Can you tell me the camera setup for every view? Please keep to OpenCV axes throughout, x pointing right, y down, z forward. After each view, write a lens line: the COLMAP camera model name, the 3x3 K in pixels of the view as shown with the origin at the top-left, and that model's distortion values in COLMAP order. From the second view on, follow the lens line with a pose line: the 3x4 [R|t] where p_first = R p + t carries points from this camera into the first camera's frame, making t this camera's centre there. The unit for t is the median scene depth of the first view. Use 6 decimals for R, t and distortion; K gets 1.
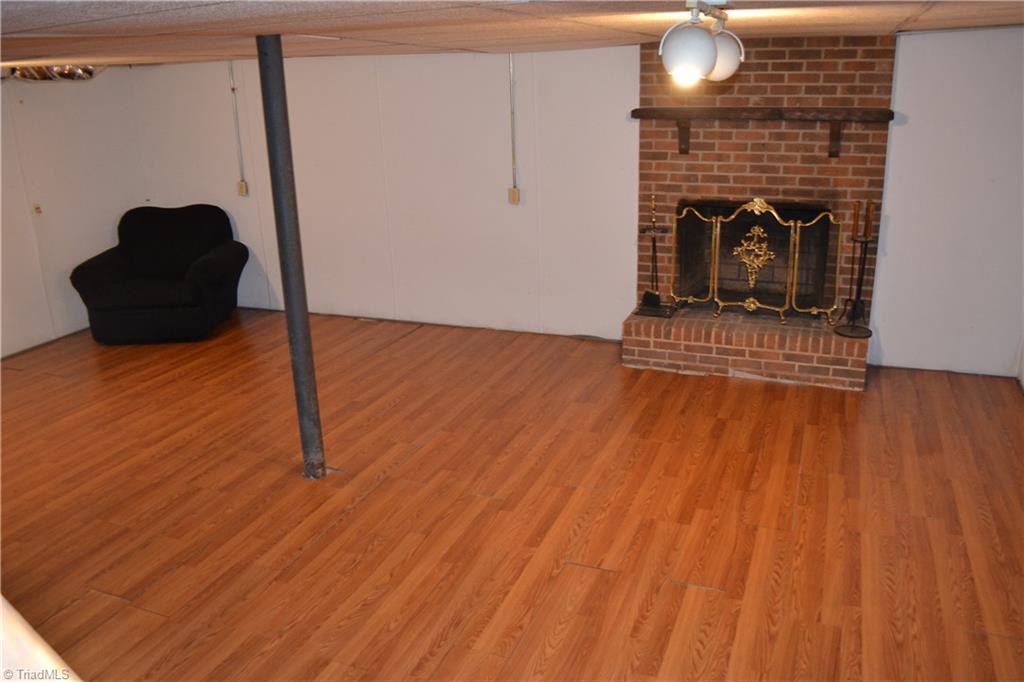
lens RADIAL K [[824.9, 0, 512.4], [0, 824.9, 355.5], [0, 0, 1]] dist [-0.076559, 0.009724]
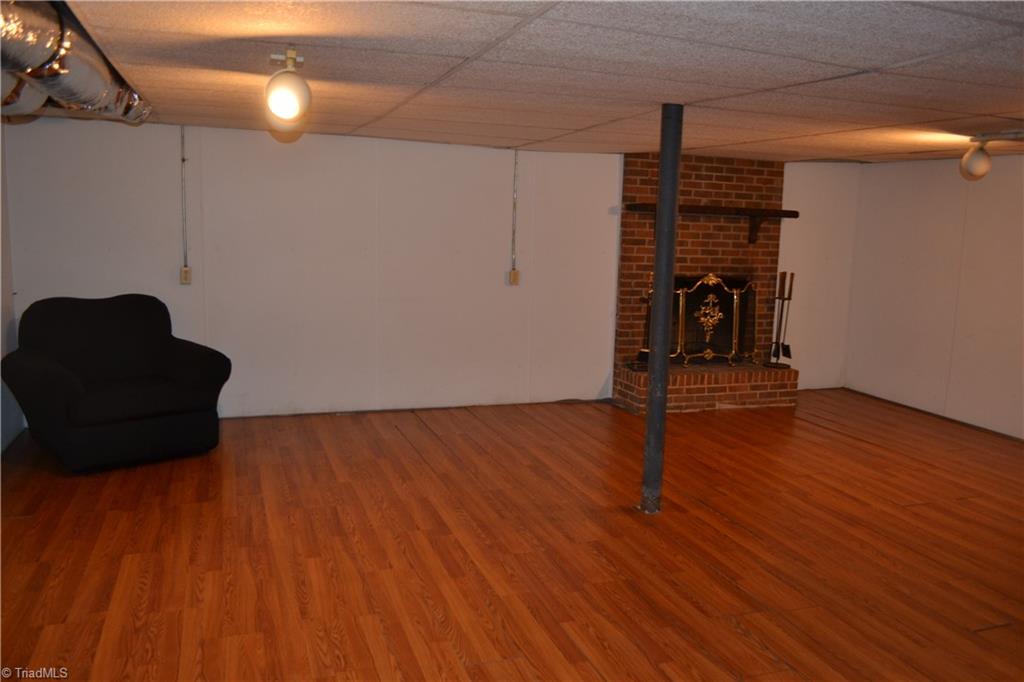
lens RADIAL K [[824.9, 0, 512.4], [0, 824.9, 355.5], [0, 0, 1]] dist [-0.076559, 0.009724]
pose [[0.758623, -0.058396, 0.648908, -0.844006], [0.163790, 0.981083, -0.103194, 0.024469], [-0.630606, 0.184570, 0.753837, 0.226380]]
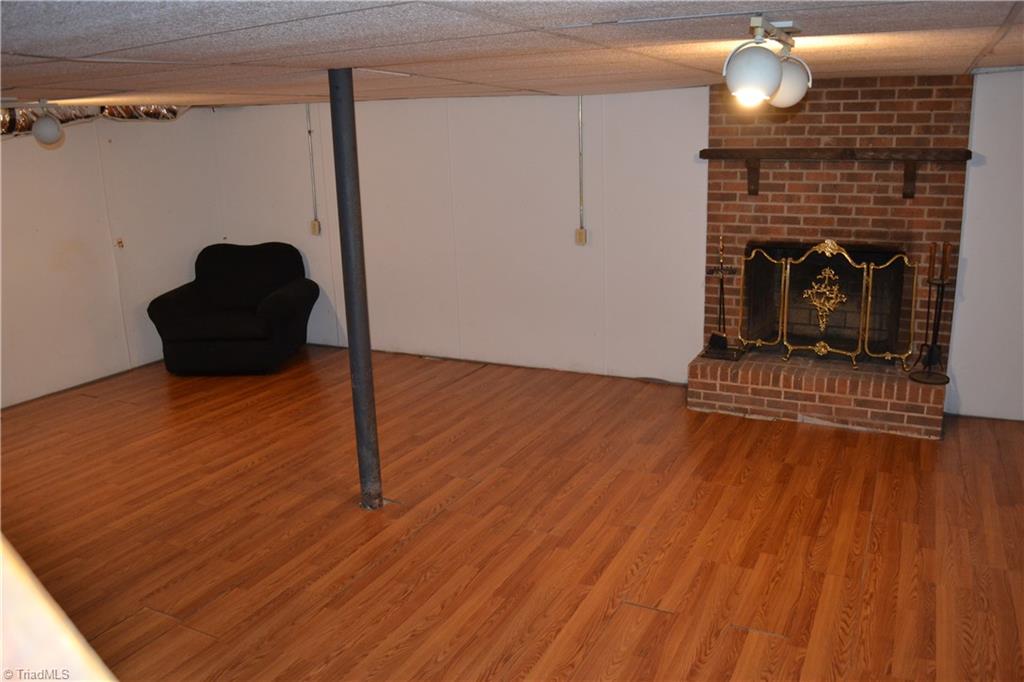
lens RADIAL K [[824.9, 0, 512.4], [0, 824.9, 355.5], [0, 0, 1]] dist [-0.076559, 0.009724]
pose [[0.996278, 0.021894, -0.083369, 0.007103], [-0.027124, 0.997700, -0.062127, 0.017106], [0.081817, 0.064157, 0.994580, 0.008090]]
